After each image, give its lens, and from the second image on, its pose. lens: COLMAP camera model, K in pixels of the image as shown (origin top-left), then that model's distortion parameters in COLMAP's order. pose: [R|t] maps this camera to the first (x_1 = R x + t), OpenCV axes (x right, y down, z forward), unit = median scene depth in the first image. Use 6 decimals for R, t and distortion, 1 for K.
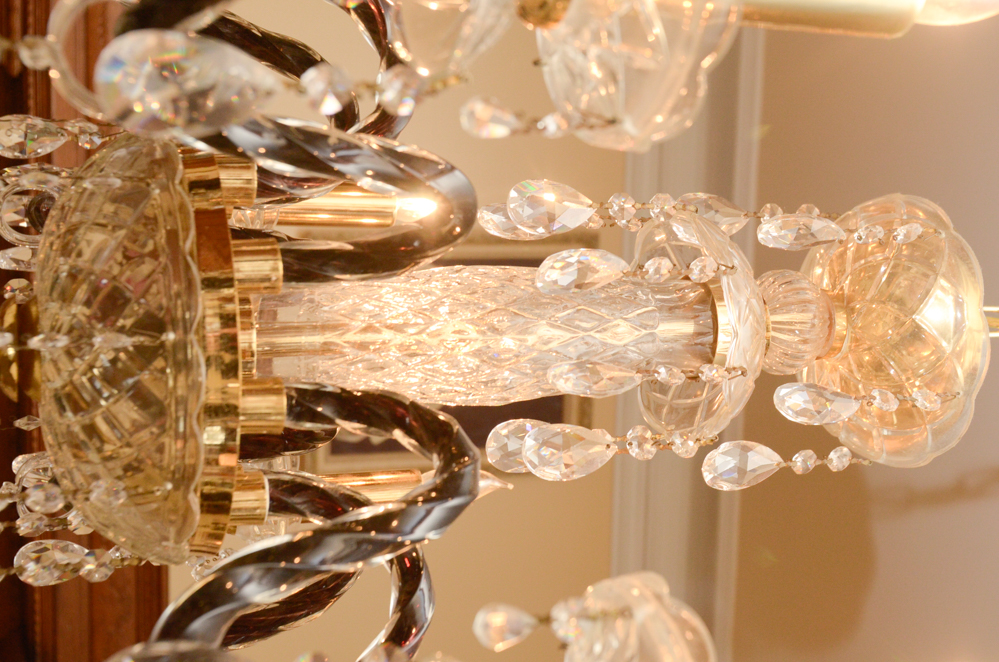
lens RADIAL K [[1488.3, 0, 497.0], [0, 1488.3, 333.2], [0, 0, 1]] dist [0.034488, 0.000000]
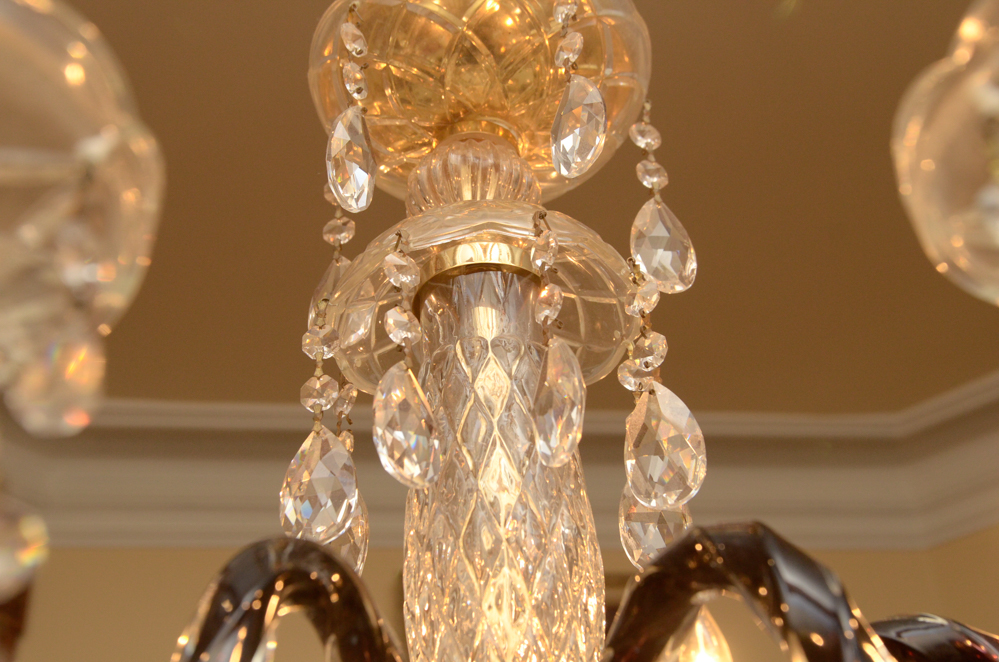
lens RADIAL K [[1488.3, 0, 495.3], [0, 1488.3, 334.1], [0, 0, 1]] dist [0.034488, 0.000000]
pose [[-0.033297, -0.971706, 0.233837, -0.060069], [0.999416, -0.034170, 0.000319, 0.001336], [0.007680, 0.233711, 0.972276, 0.283974]]
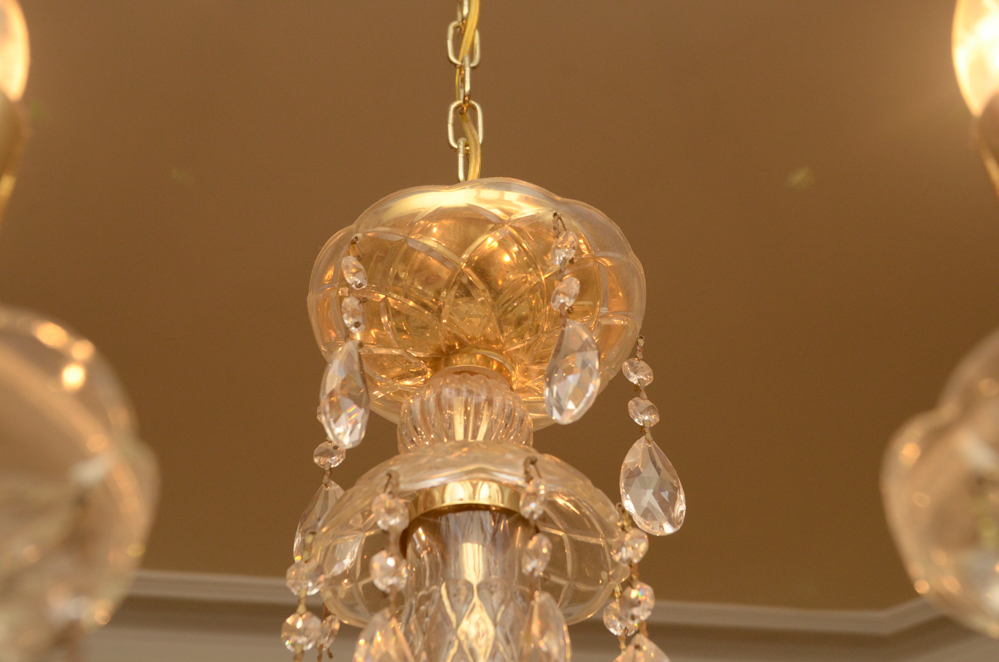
lens RADIAL K [[1488.3, 0, 496.7], [0, 1488.3, 339.8], [0, 0, 1]] dist [0.034488, 0.000000]
pose [[0.002635, -0.940989, 0.338428, -0.026286], [0.999932, 0.006319, 0.009785, 0.001125], [-0.011347, 0.338379, 0.940941, 0.272410]]
